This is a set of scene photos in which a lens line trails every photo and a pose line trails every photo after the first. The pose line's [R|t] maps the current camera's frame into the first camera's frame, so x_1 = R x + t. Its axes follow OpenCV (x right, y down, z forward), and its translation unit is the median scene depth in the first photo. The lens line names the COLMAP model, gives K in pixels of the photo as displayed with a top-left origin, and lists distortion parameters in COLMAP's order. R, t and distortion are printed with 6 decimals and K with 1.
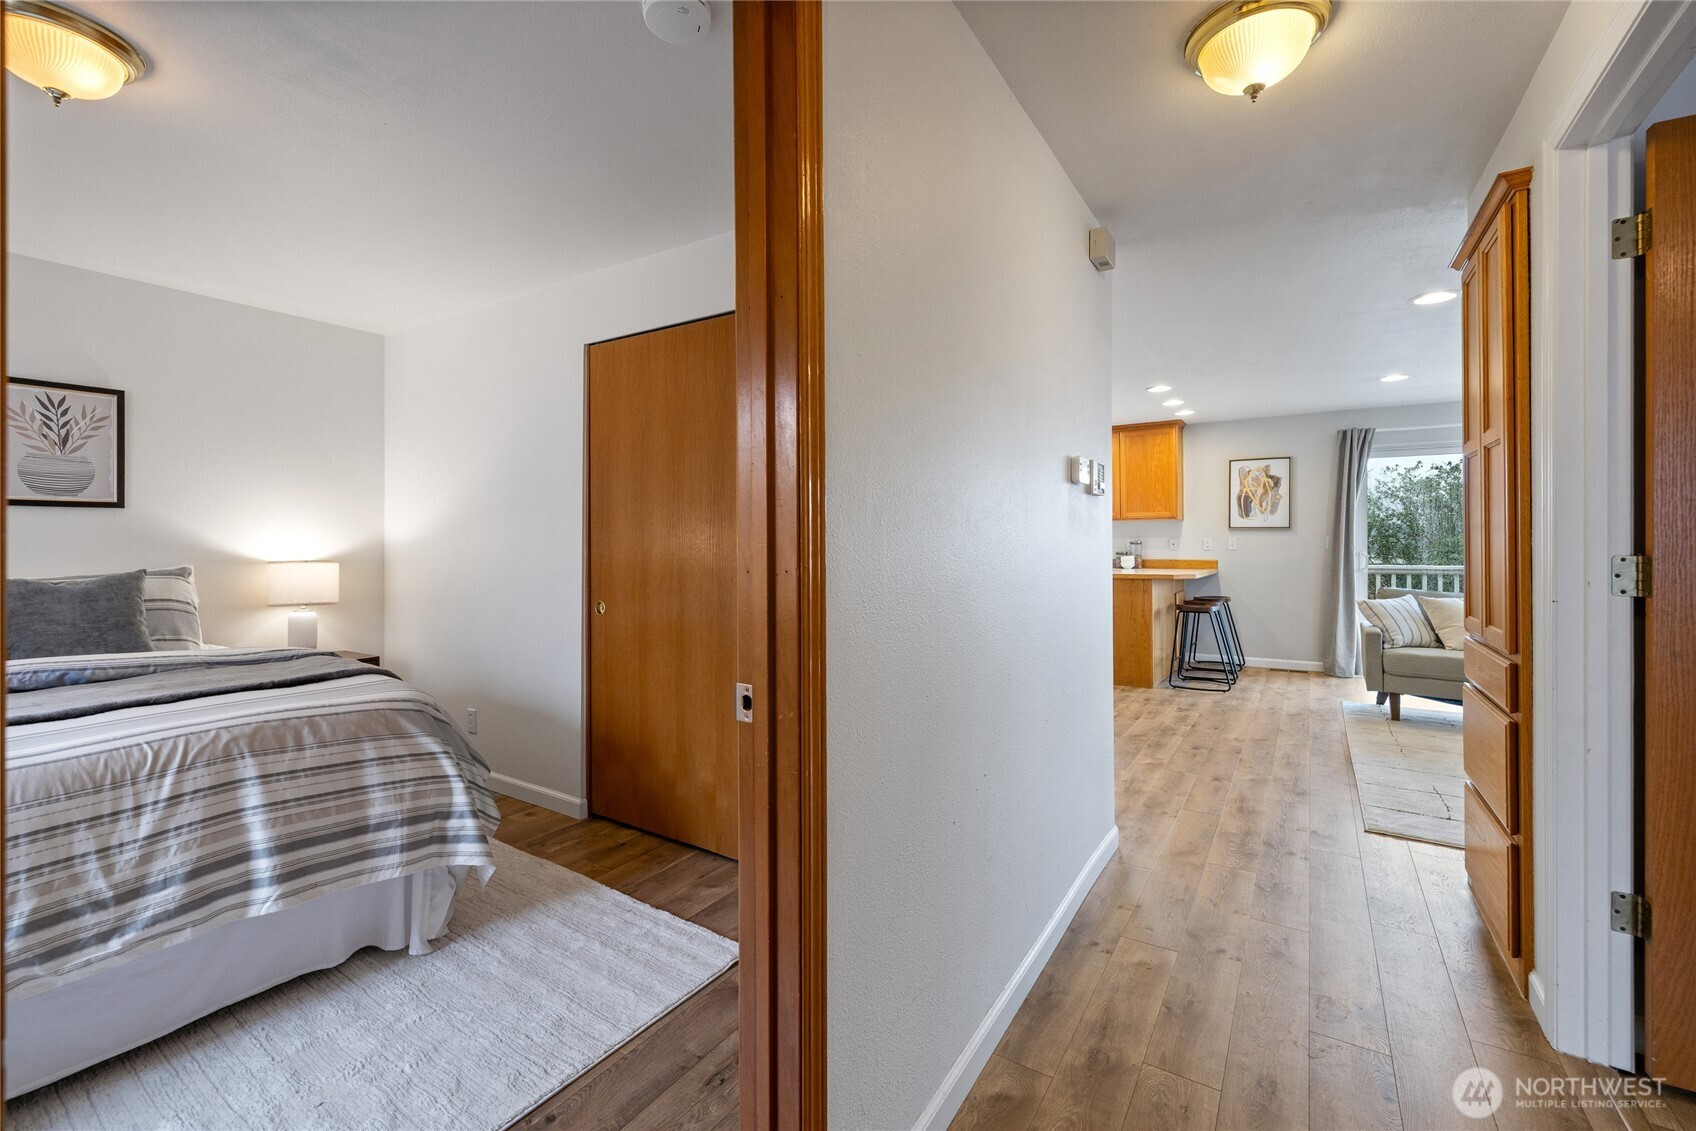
lens RADIAL K [[714.2, 0, 847.1], [0, 714.2, 539.1], [0, 0, 1]] dist [0.000463, 0.000627]
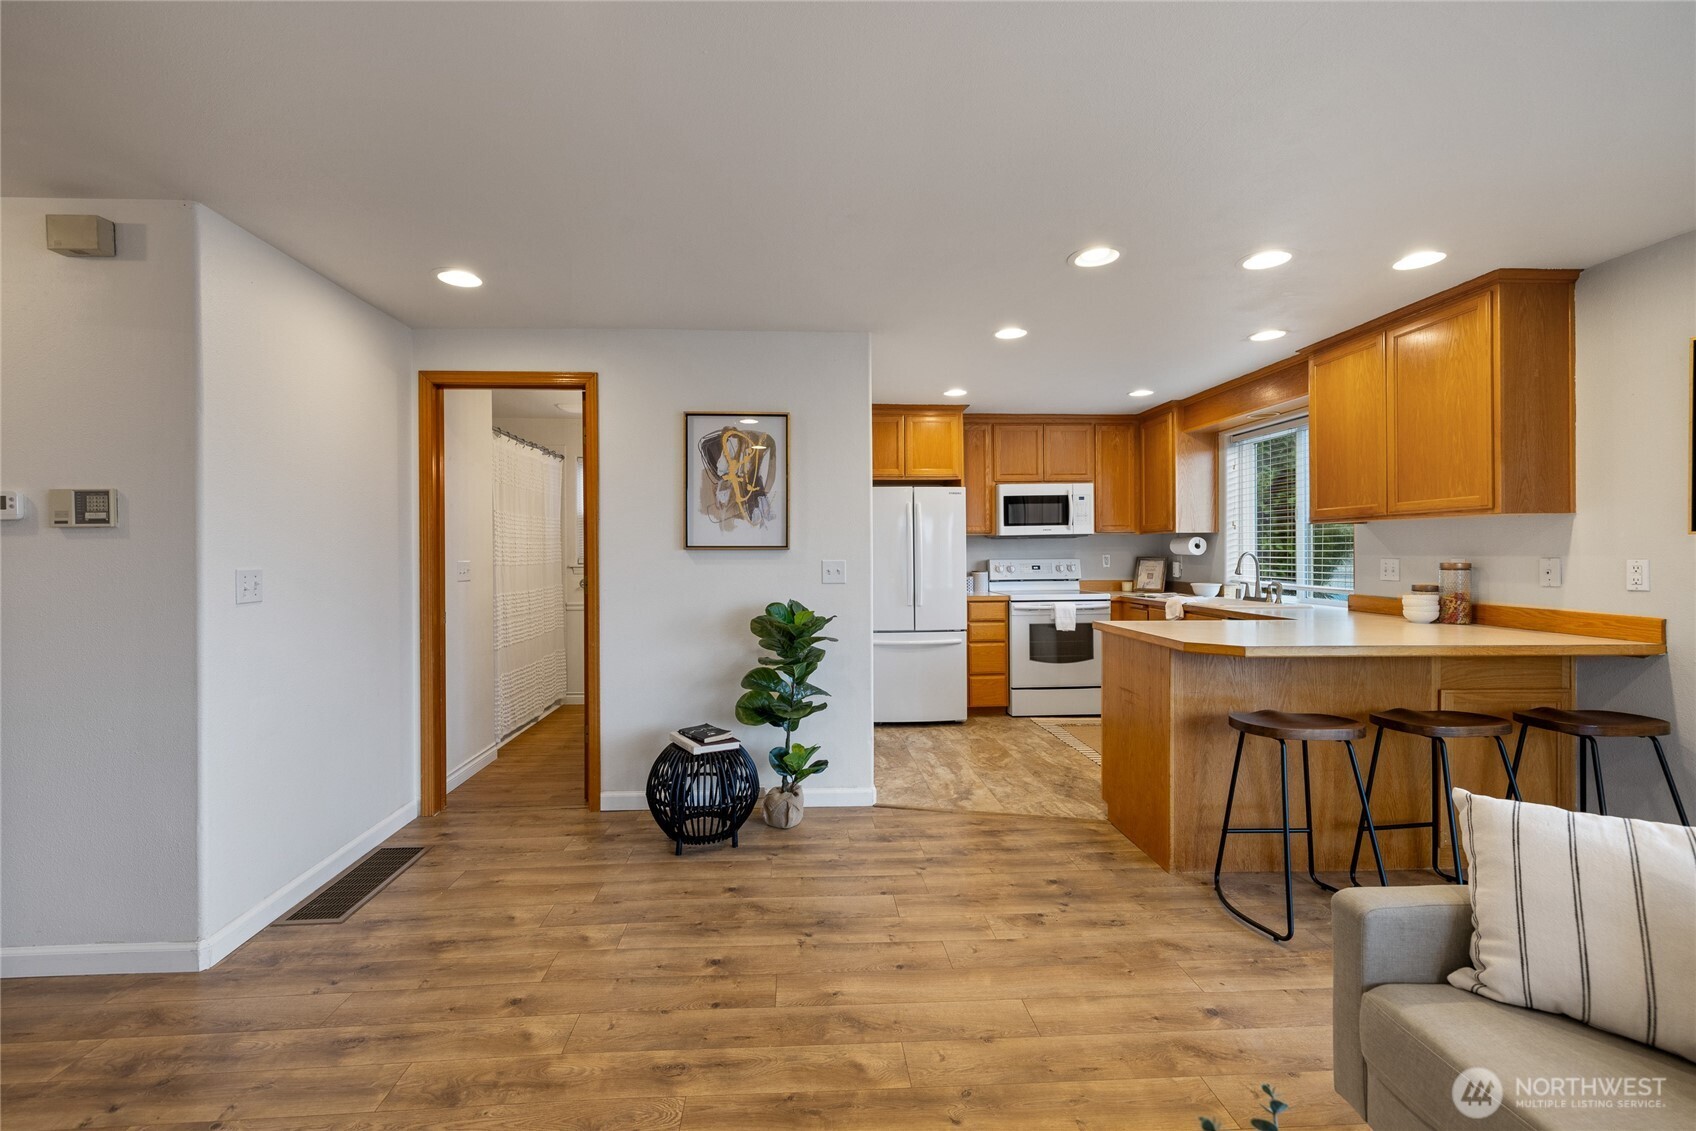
lens RADIAL K [[714.2, 0, 834.0], [0, 714.2, 552.2], [0, 0, 1]] dist [0.000463, 0.000627]
pose [[0.584950, 0.001413, -0.811068, 0.591450], [0.011522, 0.999883, 0.010051, -0.014143], [0.810988, -0.015224, 0.584865, 0.459056]]
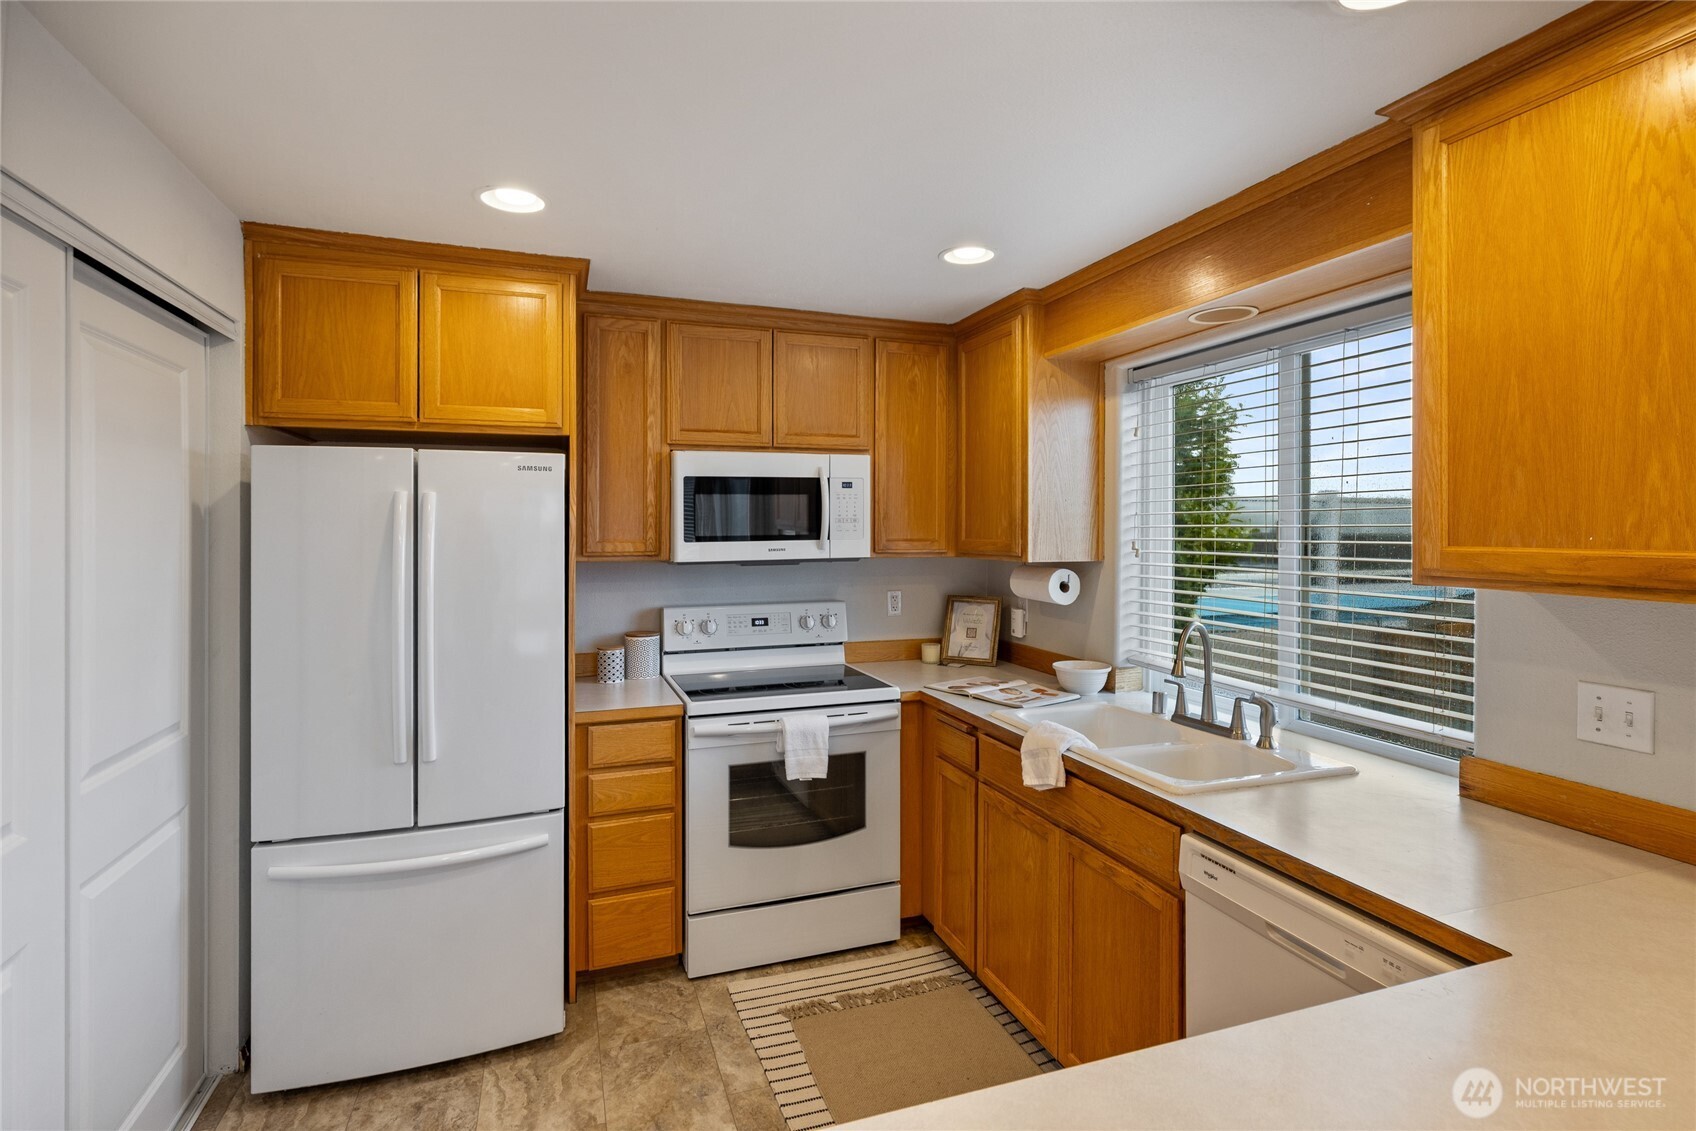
lens RADIAL K [[811.7, 0, 835.9], [0, 811.7, 530.2], [0, 0, 1]] dist [-0.003357, 0.000299]
pose [[0.790076, 0.007230, -0.612966, 0.357210], [0.000883, 0.999916, 0.012932, -0.046361], [0.613008, -0.010759, 0.790004, 0.821479]]
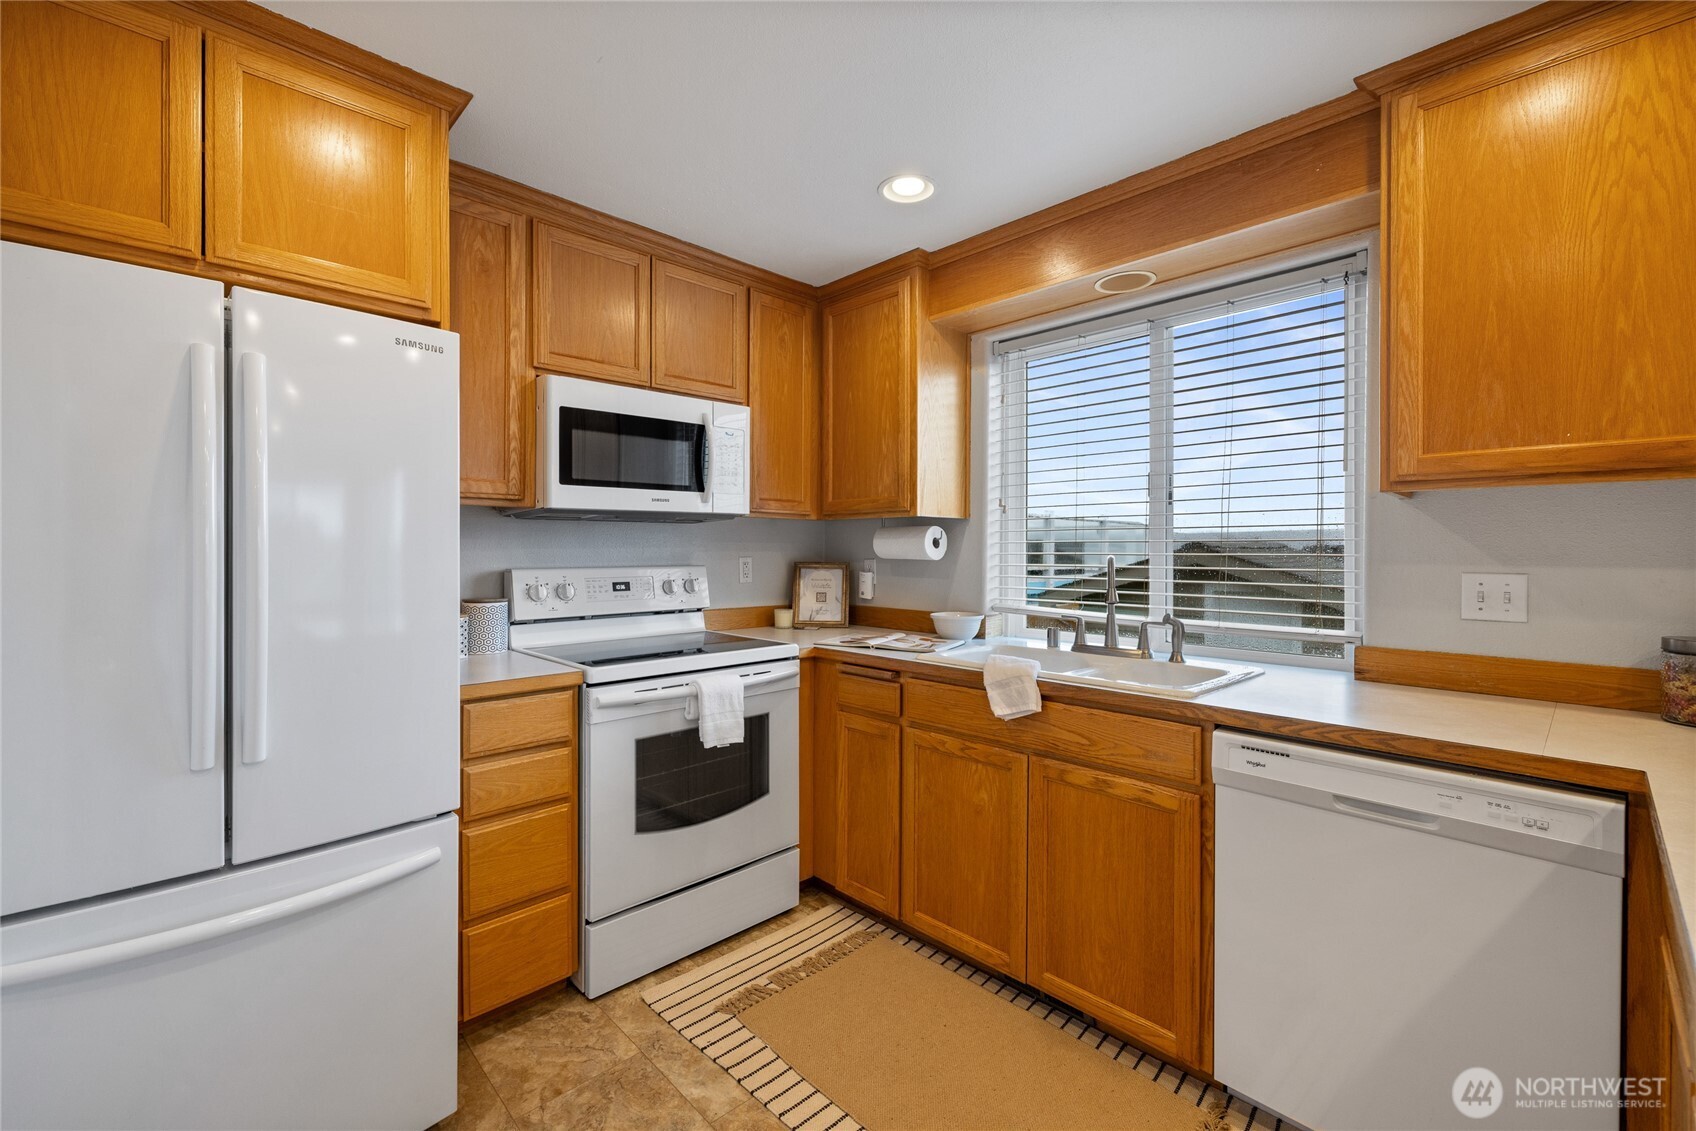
lens RADIAL K [[714.2, 0, 830.7], [0, 714.2, 552.8], [0, 0, 1]] dist [0.000463, 0.000627]
pose [[0.971244, 0.009424, -0.237900, 0.219352], [-0.006300, 0.999884, 0.013888, -0.007975], [0.238003, -0.011990, 0.971190, 0.831563]]
